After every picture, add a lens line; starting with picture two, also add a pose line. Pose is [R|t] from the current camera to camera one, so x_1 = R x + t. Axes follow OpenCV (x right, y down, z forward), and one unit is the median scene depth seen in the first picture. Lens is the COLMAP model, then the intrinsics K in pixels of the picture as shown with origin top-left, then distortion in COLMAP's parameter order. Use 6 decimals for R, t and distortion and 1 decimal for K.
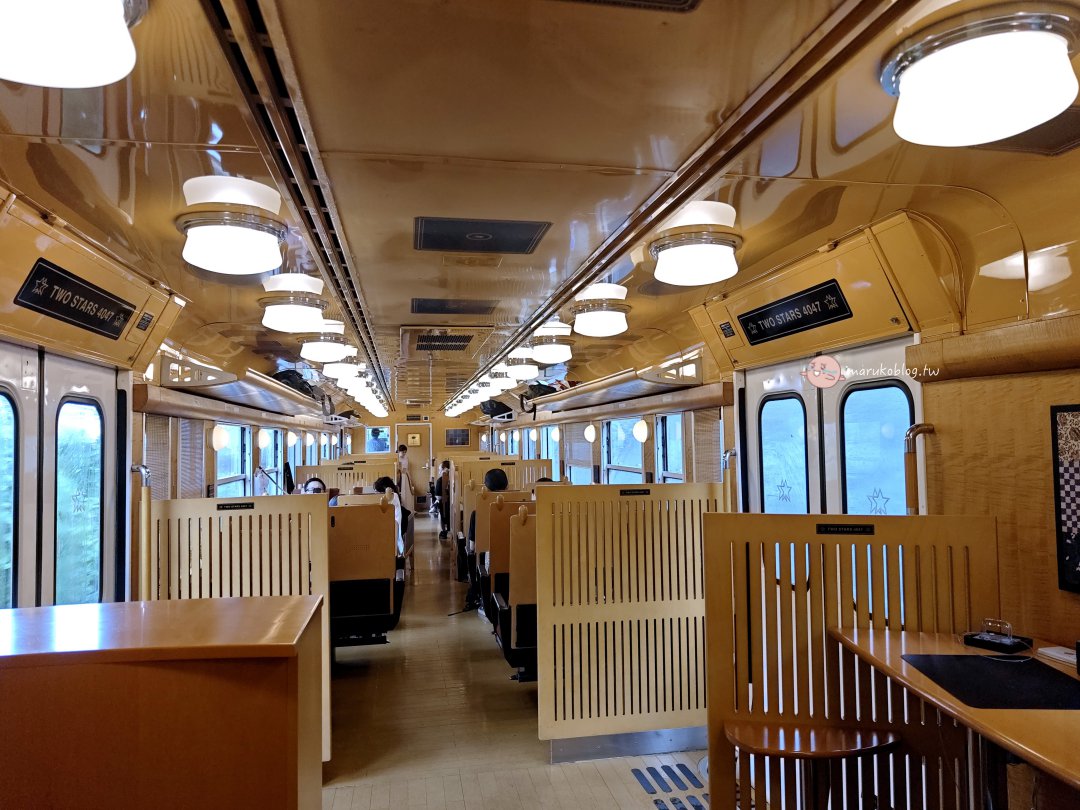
lens RADIAL K [[732.3, 0, 540.0], [0, 732.3, 405.0], [0, 0, 1]] dist [0.083203, -0.000078]
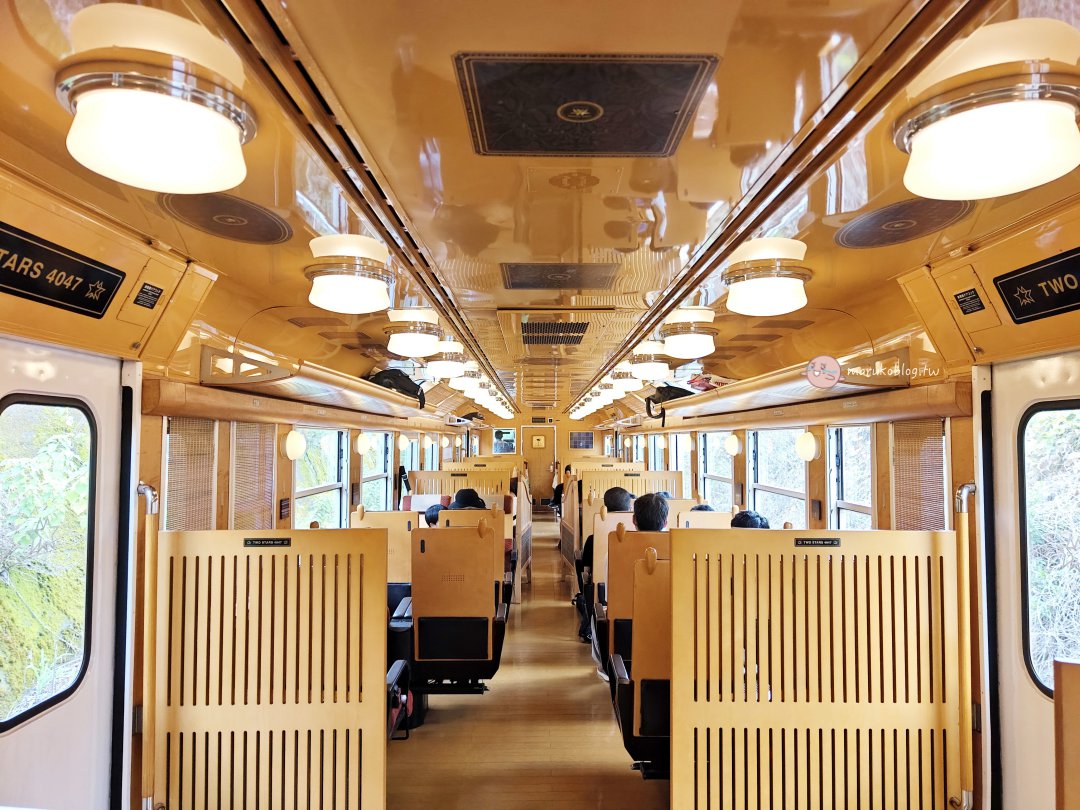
lens RADIAL K [[732.3, 0, 540.0], [0, 732.3, 405.0], [0, 0, 1]] dist [0.083203, -0.000078]
pose [[0.985424, 0.010481, -0.169791, -0.005746], [-0.011131, 0.999934, -0.002876, -0.002303], [0.169750, 0.004724, 0.985476, 0.174990]]
